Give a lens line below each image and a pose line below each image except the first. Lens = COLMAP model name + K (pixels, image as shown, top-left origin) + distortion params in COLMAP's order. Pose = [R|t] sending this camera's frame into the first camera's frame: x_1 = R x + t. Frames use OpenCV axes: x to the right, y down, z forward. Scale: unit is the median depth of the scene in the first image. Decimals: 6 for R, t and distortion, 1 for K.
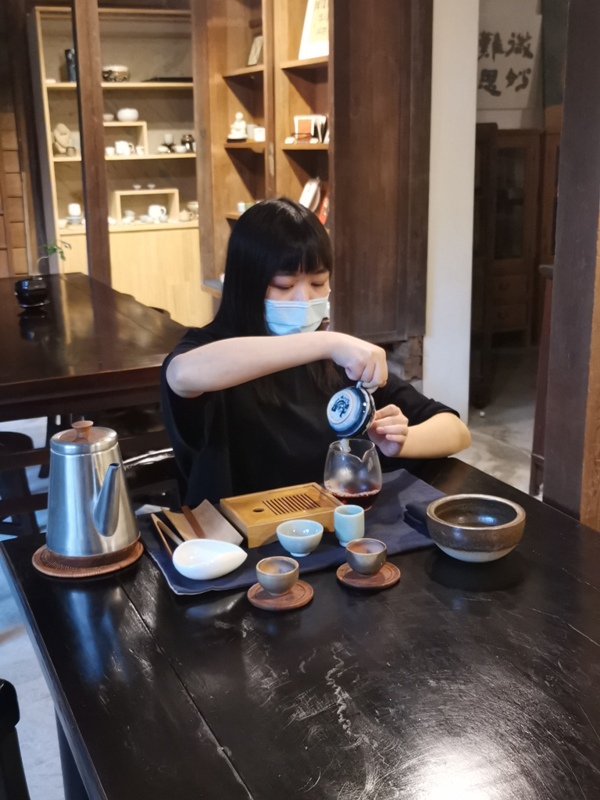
lens RADIAL K [[1022.4, 0, 296.4], [0, 1022.4, 399.1], [0, 0, 1]] dist [0.062902, 0.000000]
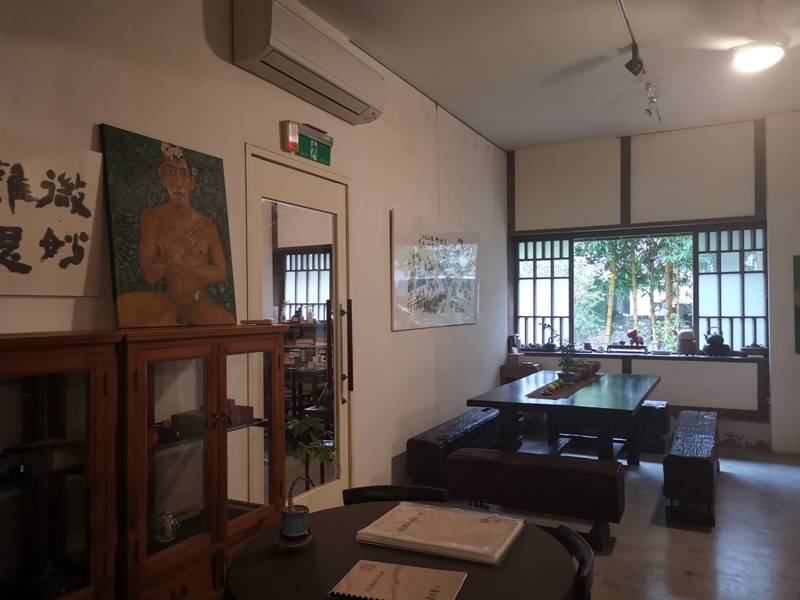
lens RADIAL K [[618.4, 0, 395.2], [0, 618.4, 304.1], [0, 0, 1]] dist [0.031126, -0.011260]
pose [[0.770349, 0.019401, 0.637327, 0.138318], [0.151819, 0.965210, -0.212888, -0.180516], [-0.619284, 0.260756, 0.740603, 0.646089]]
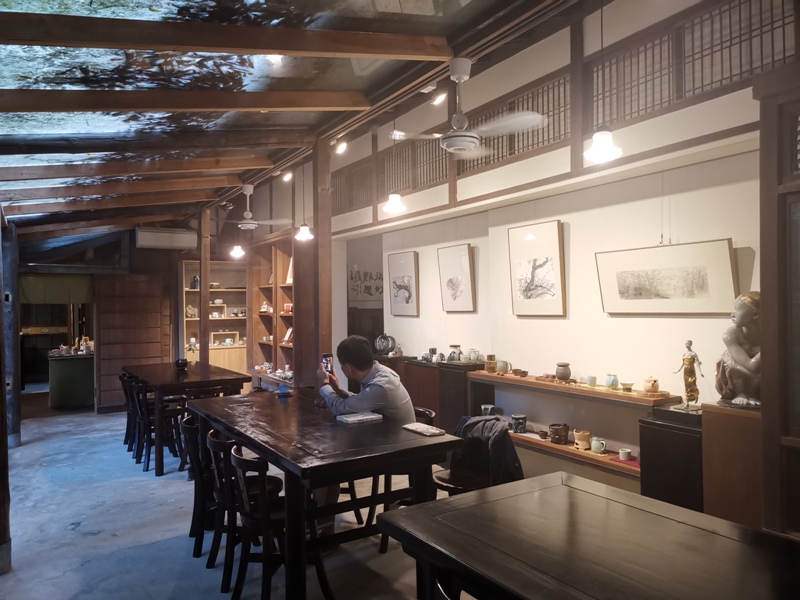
lens RADIAL K [[618.4, 0, 400.5], [0, 618.4, 300.9], [0, 0, 1]] dist [0.031126, -0.011260]
pose [[0.990897, 0.009568, 0.134279, 0.063502], [0.025621, 0.965836, -0.257884, 0.107356], [-0.132159, 0.258977, 0.956799, -0.445423]]
